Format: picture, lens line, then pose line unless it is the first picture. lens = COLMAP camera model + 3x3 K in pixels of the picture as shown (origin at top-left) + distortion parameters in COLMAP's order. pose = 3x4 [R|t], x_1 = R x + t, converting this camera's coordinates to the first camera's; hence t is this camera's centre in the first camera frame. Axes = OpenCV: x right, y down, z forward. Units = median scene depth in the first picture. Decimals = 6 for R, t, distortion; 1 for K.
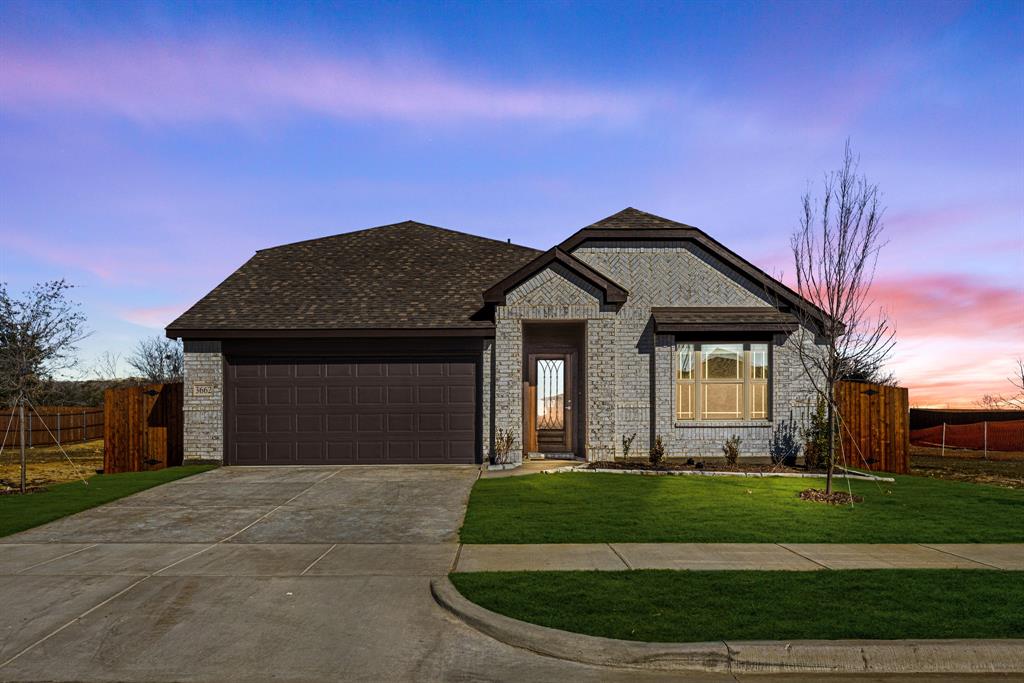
lens RADIAL K [[599.9, 0, 519.1], [0, 599.9, 418.8], [0, 0, 1]] dist [-0.000335, -0.001045]
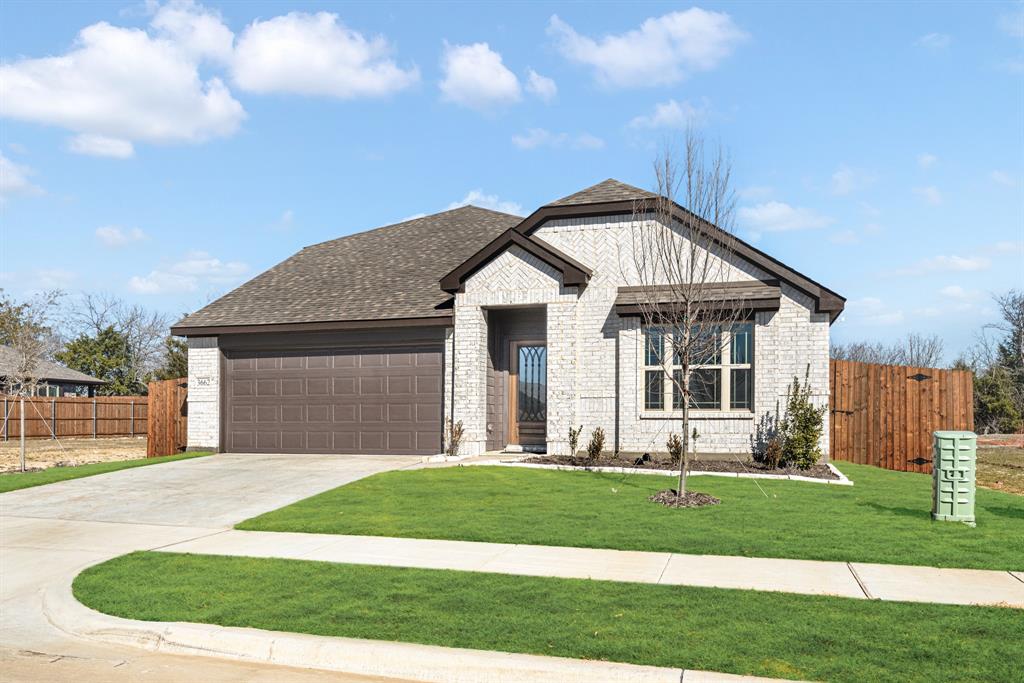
lens RADIAL K [[641.8, 0, 497.7], [0, 641.8, 405.1], [0, 0, 1]] dist [-0.000861, 0.001628]
pose [[0.968590, -0.000816, -0.248661, 0.286700], [-0.000378, 0.999989, -0.004751, -0.002156], [0.248662, 0.004696, 0.968579, 0.009854]]
